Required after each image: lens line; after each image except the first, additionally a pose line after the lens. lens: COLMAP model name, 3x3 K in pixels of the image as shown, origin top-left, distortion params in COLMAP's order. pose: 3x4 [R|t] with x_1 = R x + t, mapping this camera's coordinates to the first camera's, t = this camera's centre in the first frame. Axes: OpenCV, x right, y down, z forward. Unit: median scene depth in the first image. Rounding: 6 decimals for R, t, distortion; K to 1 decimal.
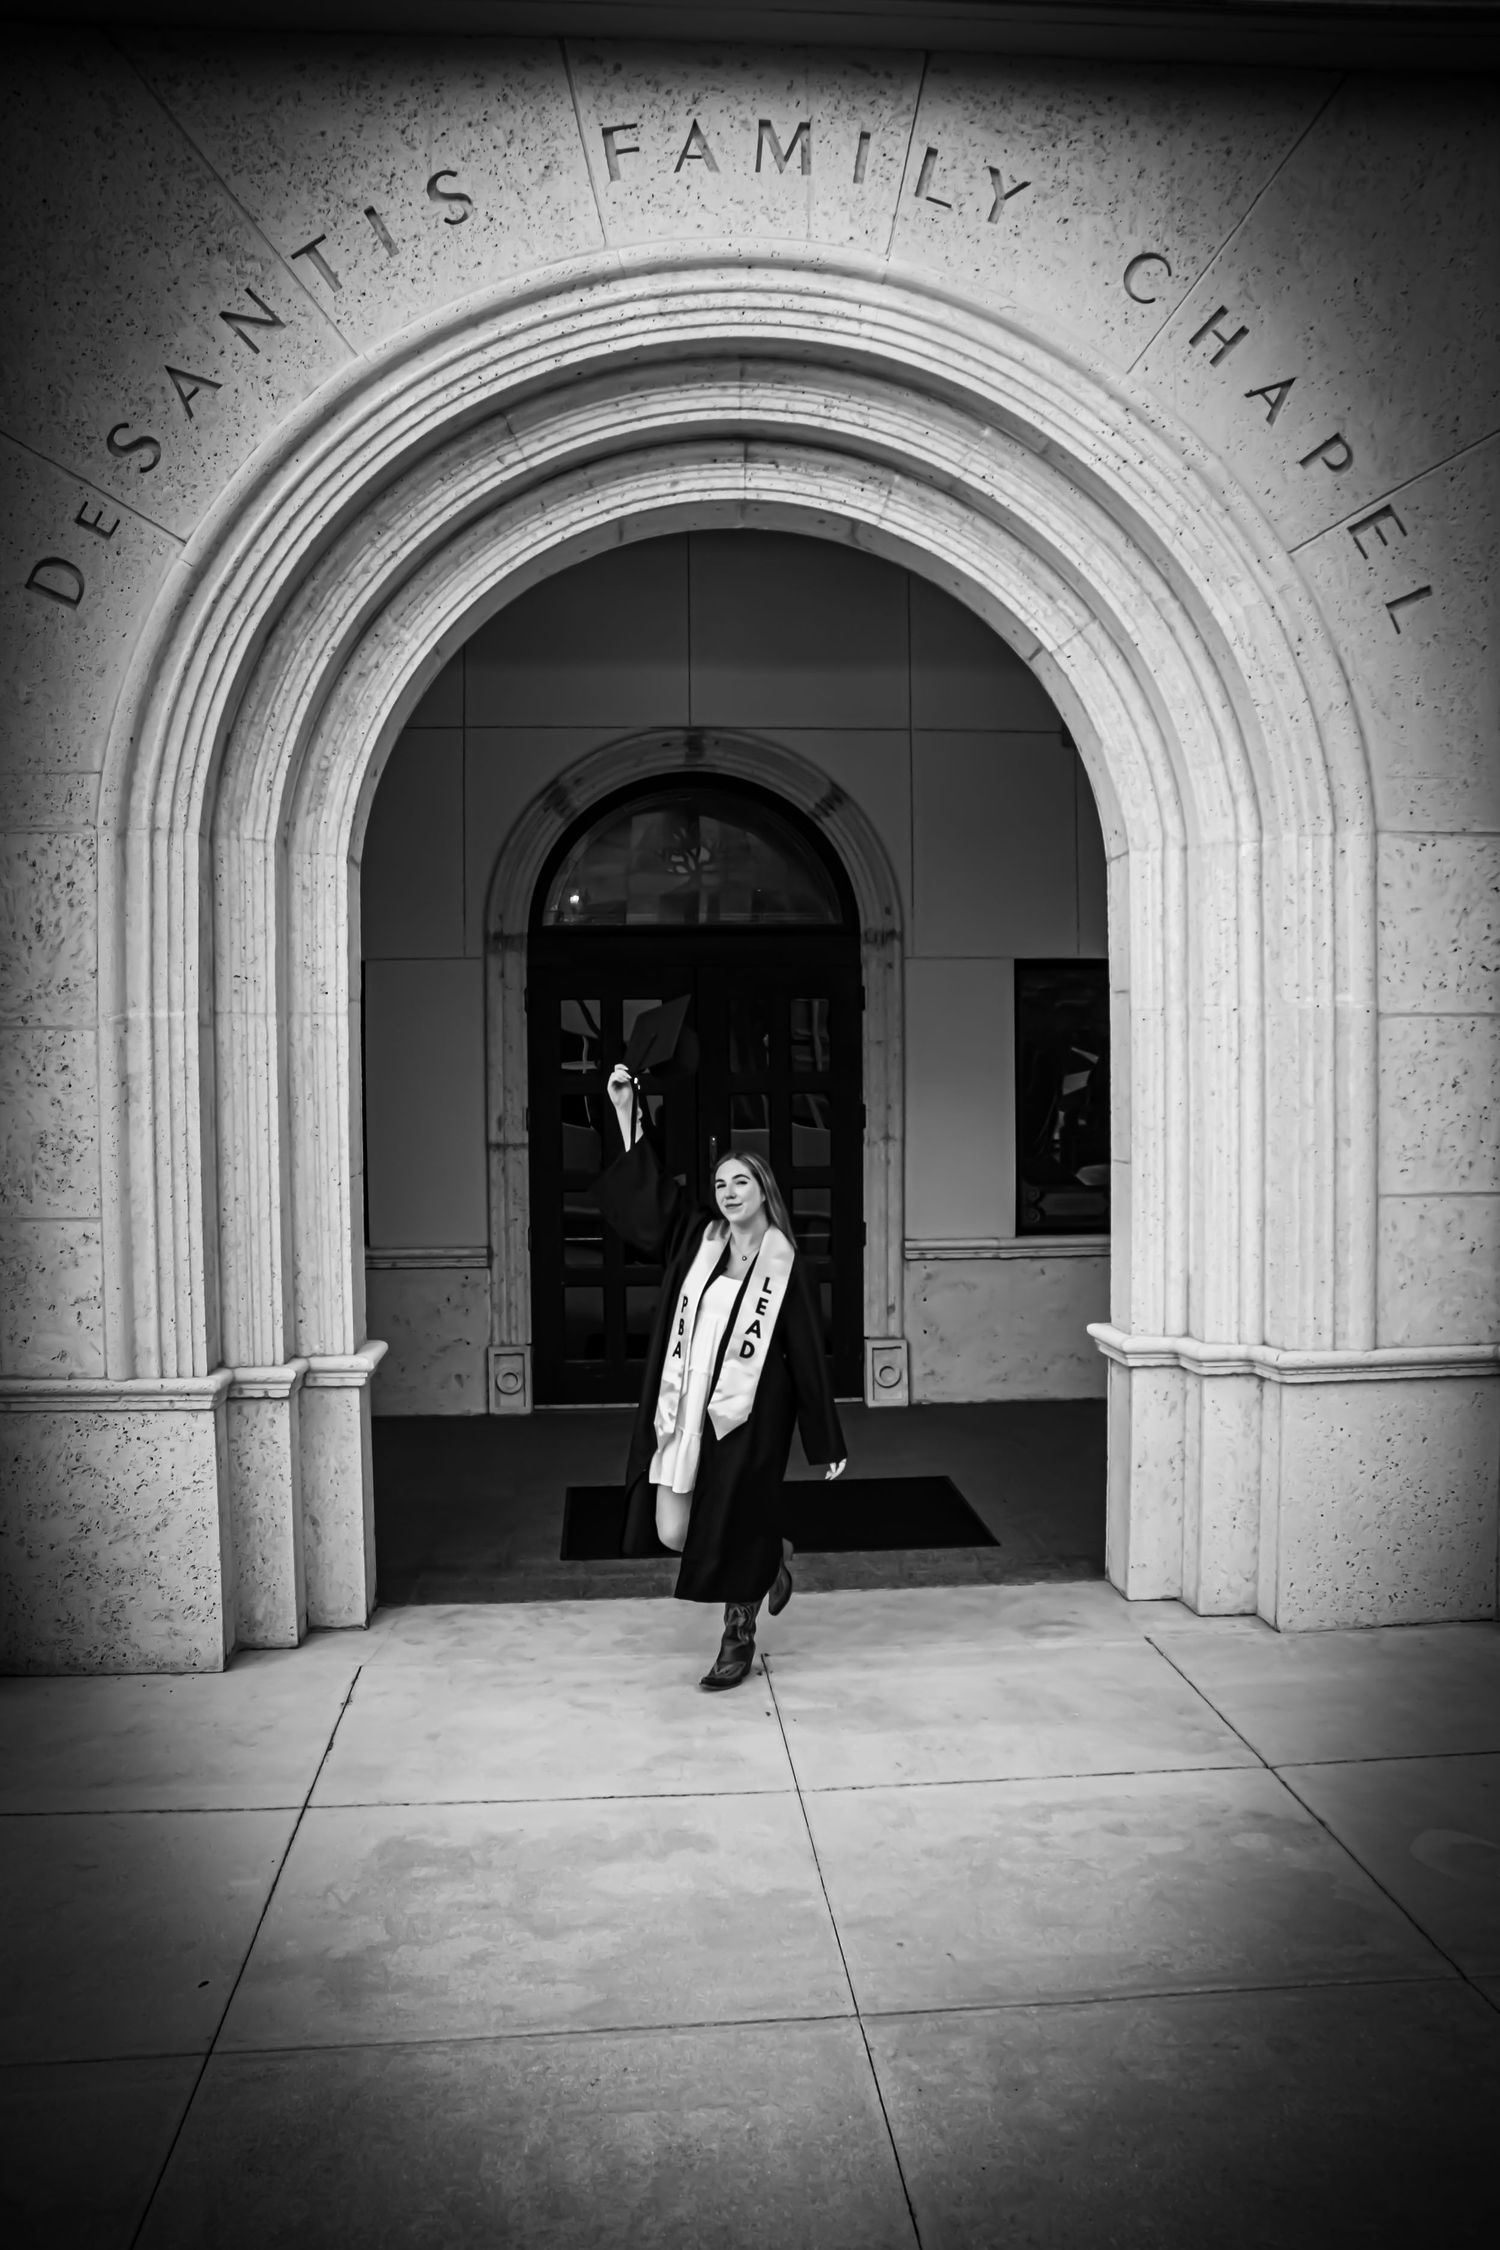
lens RADIAL K [[1842.1, 0, 750.0], [0, 1842.1, 1125.0], [0, 0, 1]] dist [-0.108050, 0.012369]
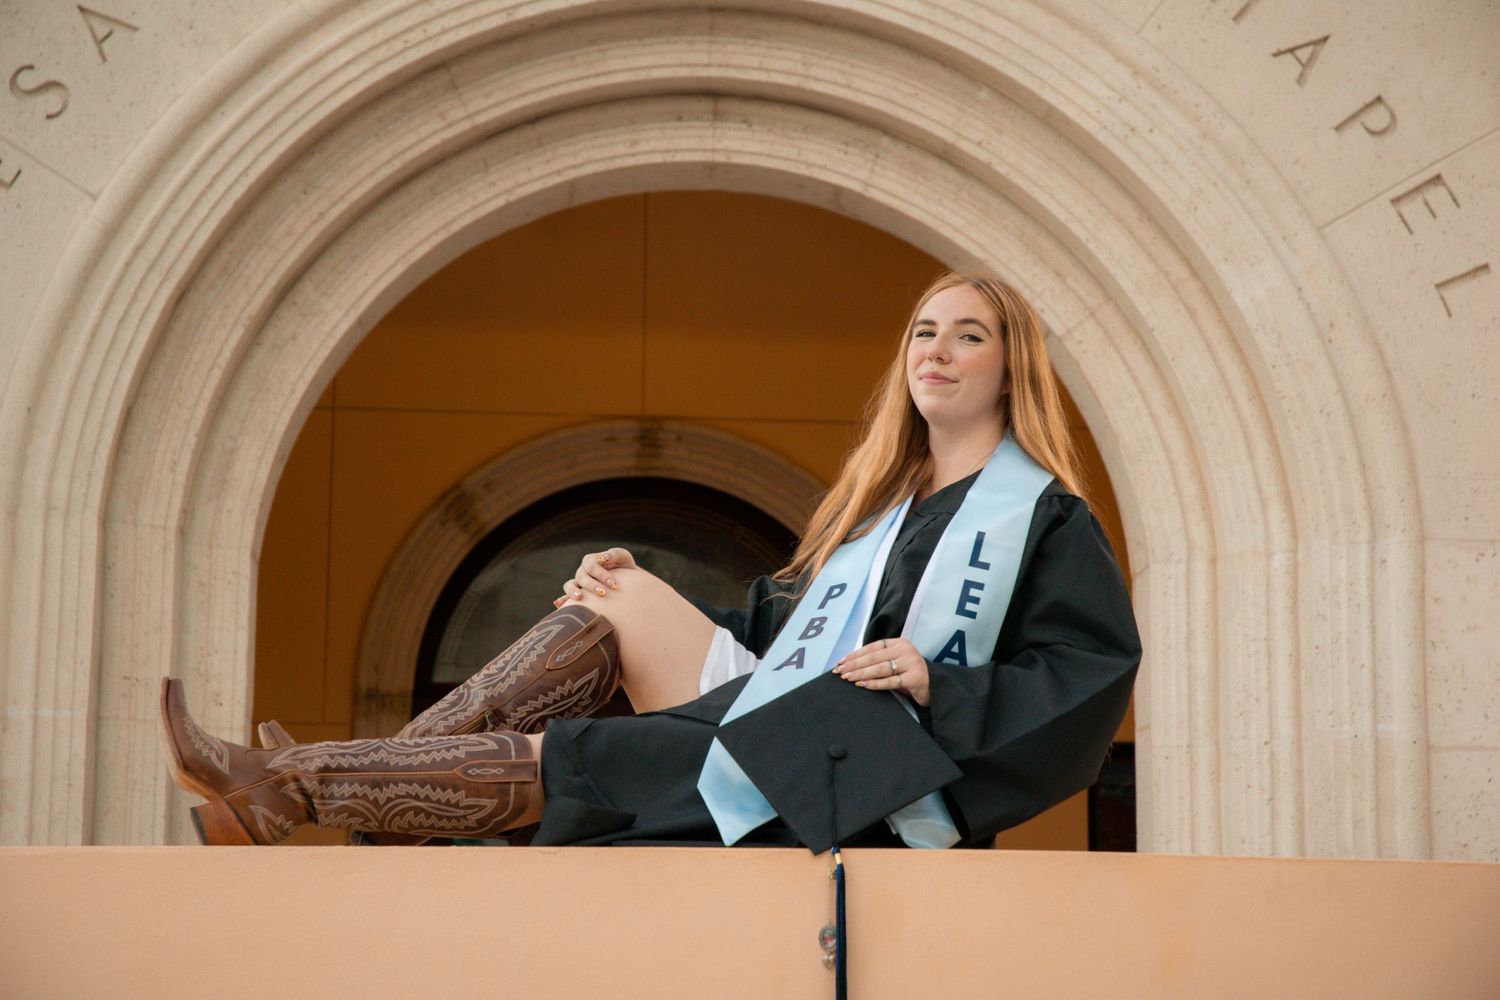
lens RADIAL K [[3710.6, 0, 750.0], [0, 3710.6, 500.0], [0, 0, 1]] dist [0.088213, 3.784933]
pose [[0.999832, 0.018350, 0.000412, 0.018322], [-0.017917, 0.980588, -0.195261, 0.179141], [-0.003987, 0.195221, 0.980751, -0.779444]]
